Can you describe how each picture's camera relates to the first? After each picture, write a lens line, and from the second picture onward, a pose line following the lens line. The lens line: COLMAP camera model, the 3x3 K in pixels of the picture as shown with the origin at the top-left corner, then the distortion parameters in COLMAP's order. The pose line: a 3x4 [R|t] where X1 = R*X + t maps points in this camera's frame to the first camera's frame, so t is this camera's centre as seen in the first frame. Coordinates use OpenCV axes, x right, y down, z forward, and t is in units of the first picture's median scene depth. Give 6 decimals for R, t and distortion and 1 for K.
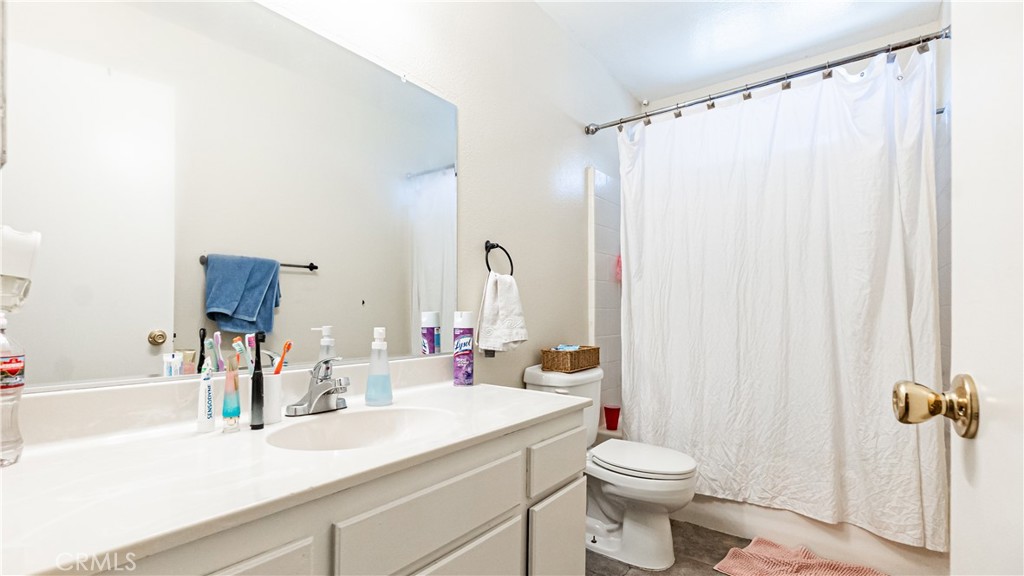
lens RADIAL K [[471.9, 0, 512.9], [0, 471.9, 307.9], [0, 0, 1]] dist [-0.004863, 0.000116]
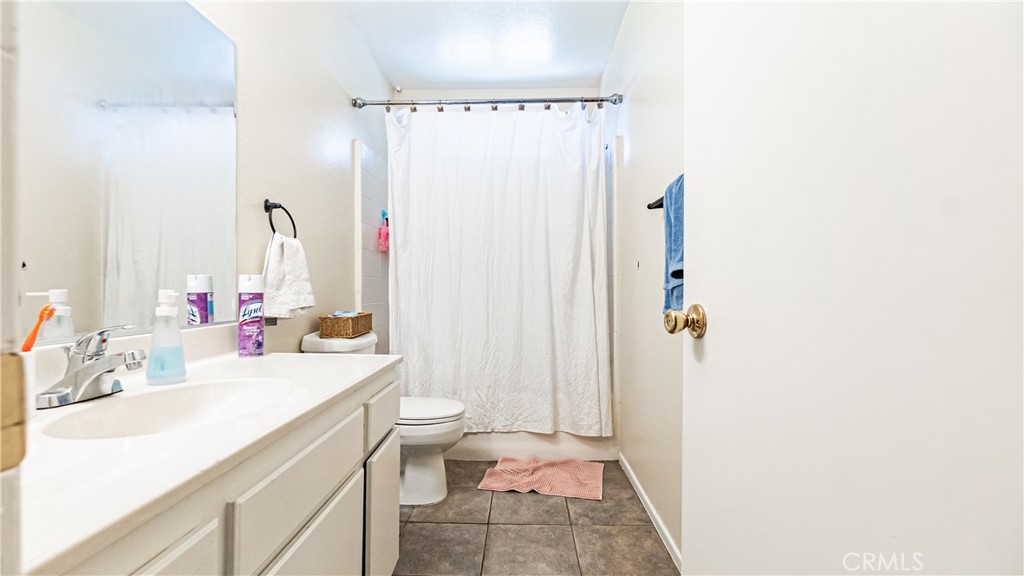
lens RADIAL K [[452.6, 0, 512.5], [0, 452.6, 286.4], [0, 0, 1]] dist [-0.007419, 0.000578]
pose [[0.800557, 0.003146, 0.599248, -0.205952], [-0.006519, 0.999973, 0.003458, 0.022094], [-0.599221, -0.006675, 0.800556, 0.006172]]
